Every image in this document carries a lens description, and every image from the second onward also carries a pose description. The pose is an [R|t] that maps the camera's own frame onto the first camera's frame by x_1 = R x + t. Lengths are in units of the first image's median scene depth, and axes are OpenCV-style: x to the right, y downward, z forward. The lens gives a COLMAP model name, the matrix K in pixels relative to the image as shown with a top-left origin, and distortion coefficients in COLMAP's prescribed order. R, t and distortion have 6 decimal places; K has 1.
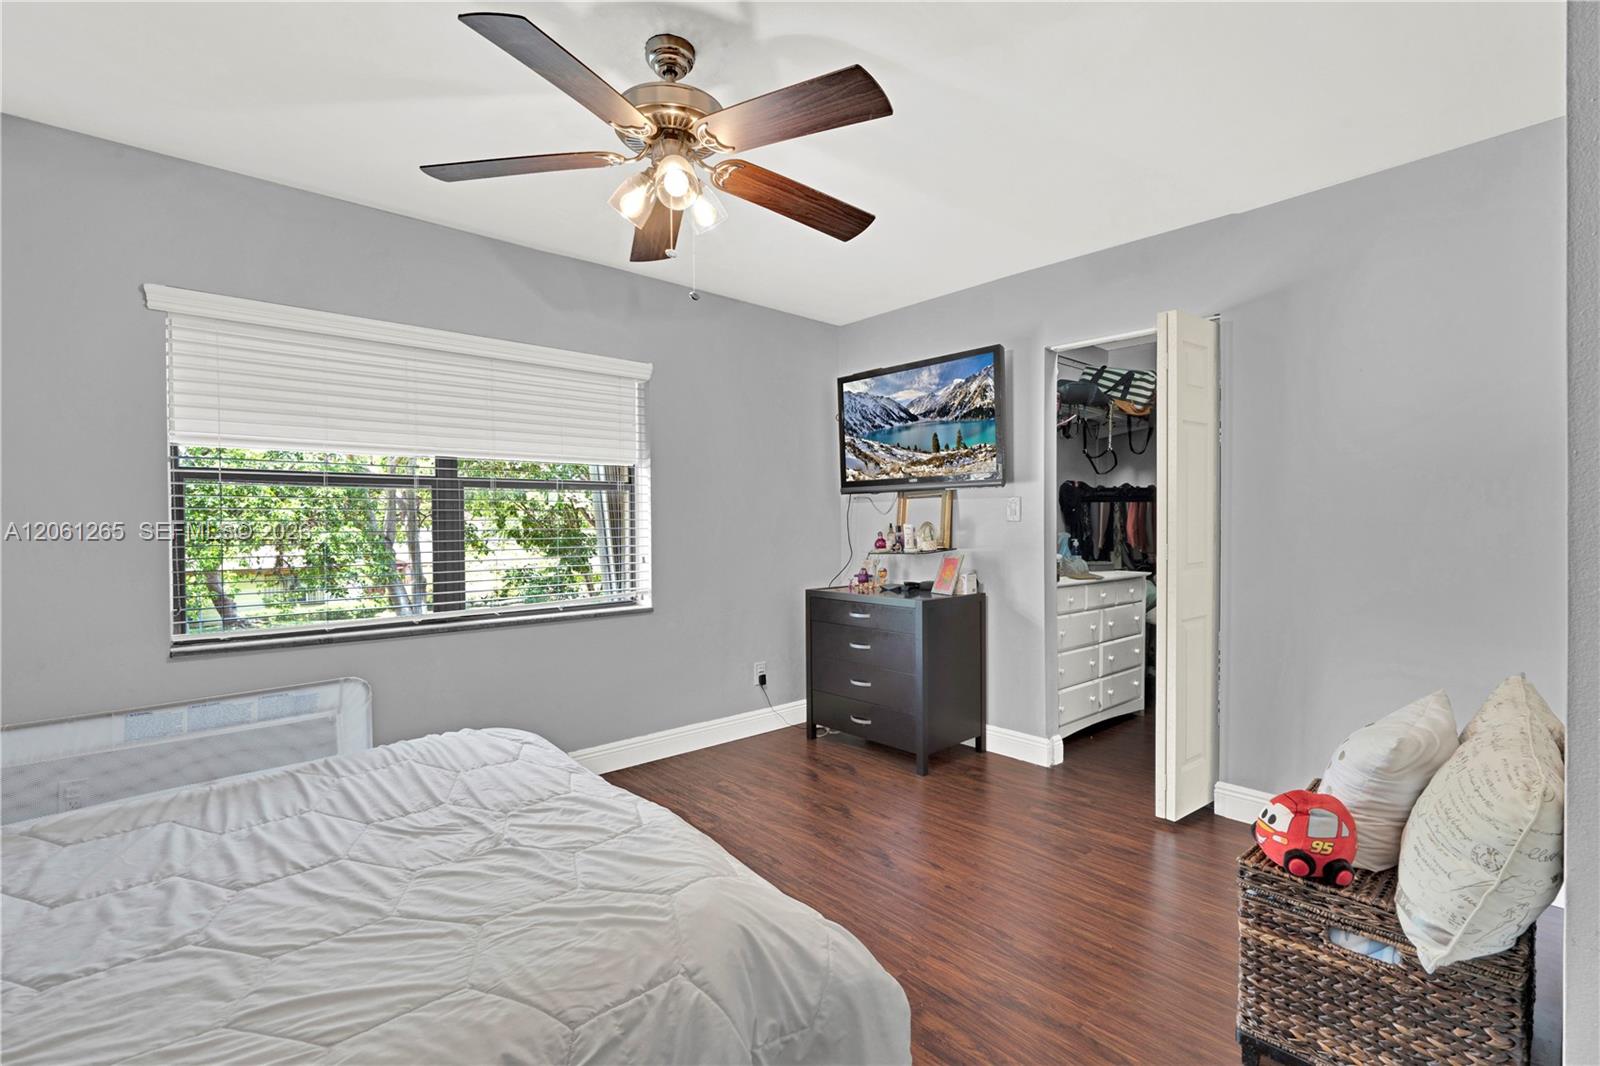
lens RADIAL K [[727.1, 0, 803.4], [0, 727.1, 538.7], [0, 0, 1]] dist [-0.003579, 0.001676]
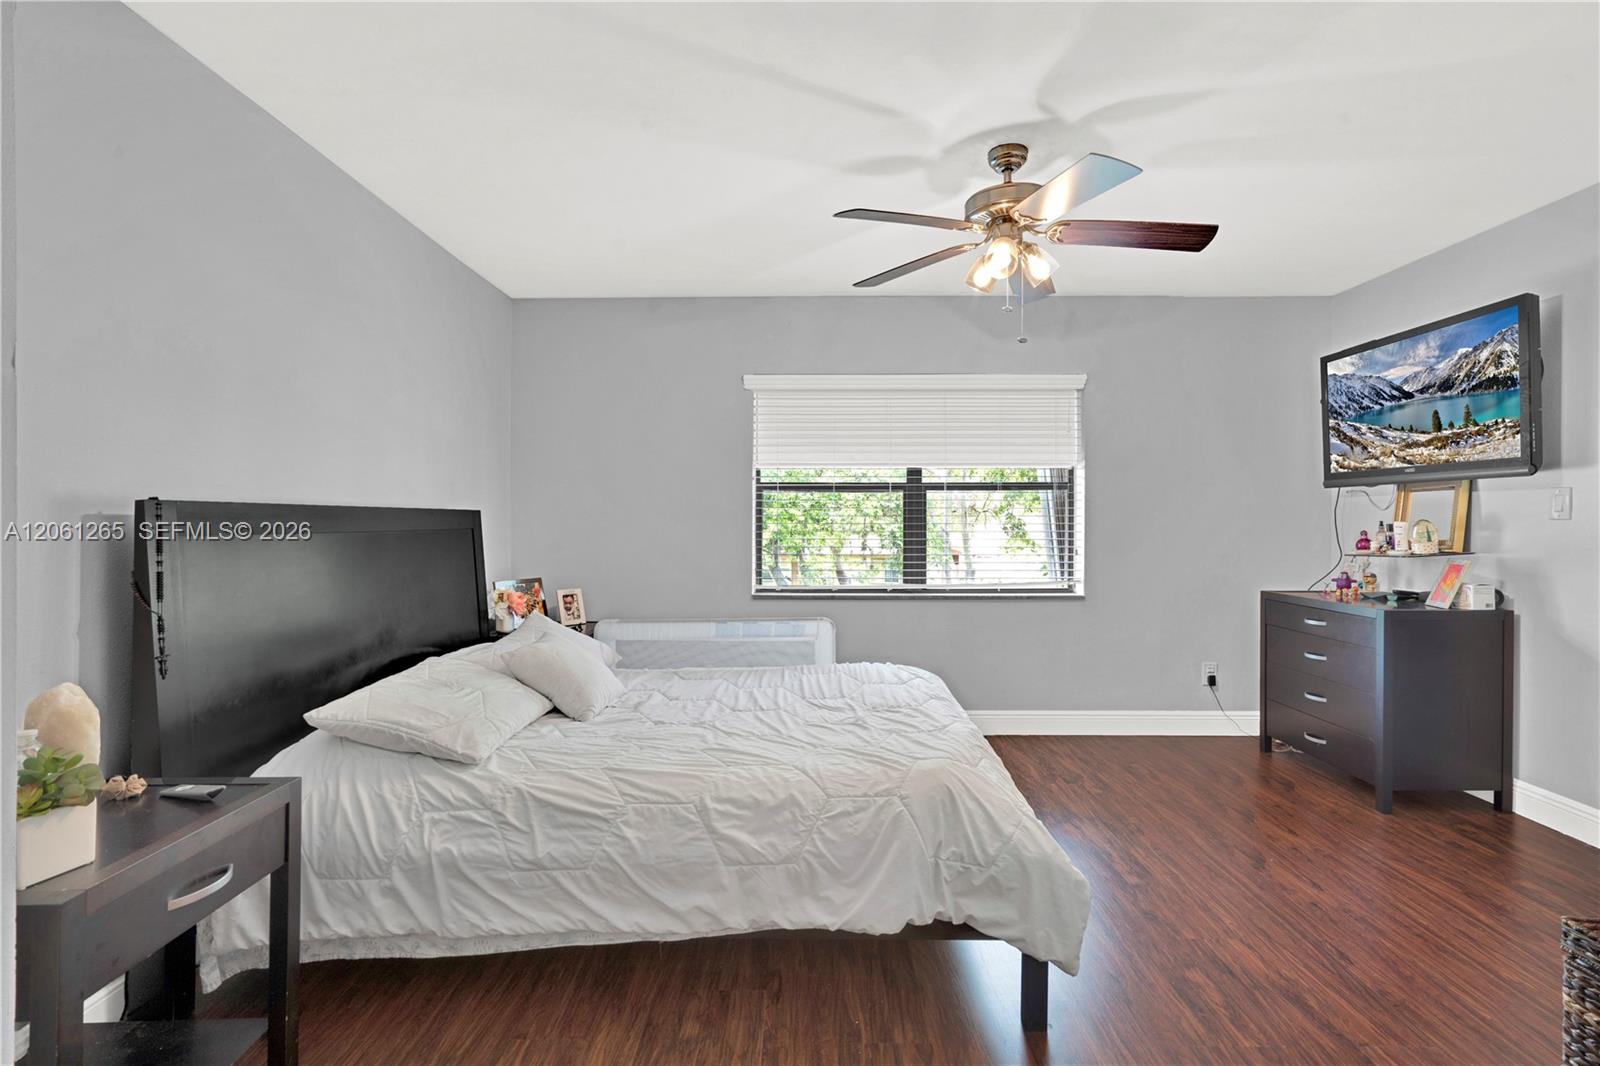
lens RADIAL K [[727.1, 0, 803.4], [0, 727.1, 538.7], [0, 0, 1]] dist [-0.003579, 0.001676]
pose [[0.740717, 0.025078, -0.671349, 0.217061], [-0.019623, 0.999684, 0.015692, -0.000155], [0.671530, 0.001551, 0.740975, -0.100689]]
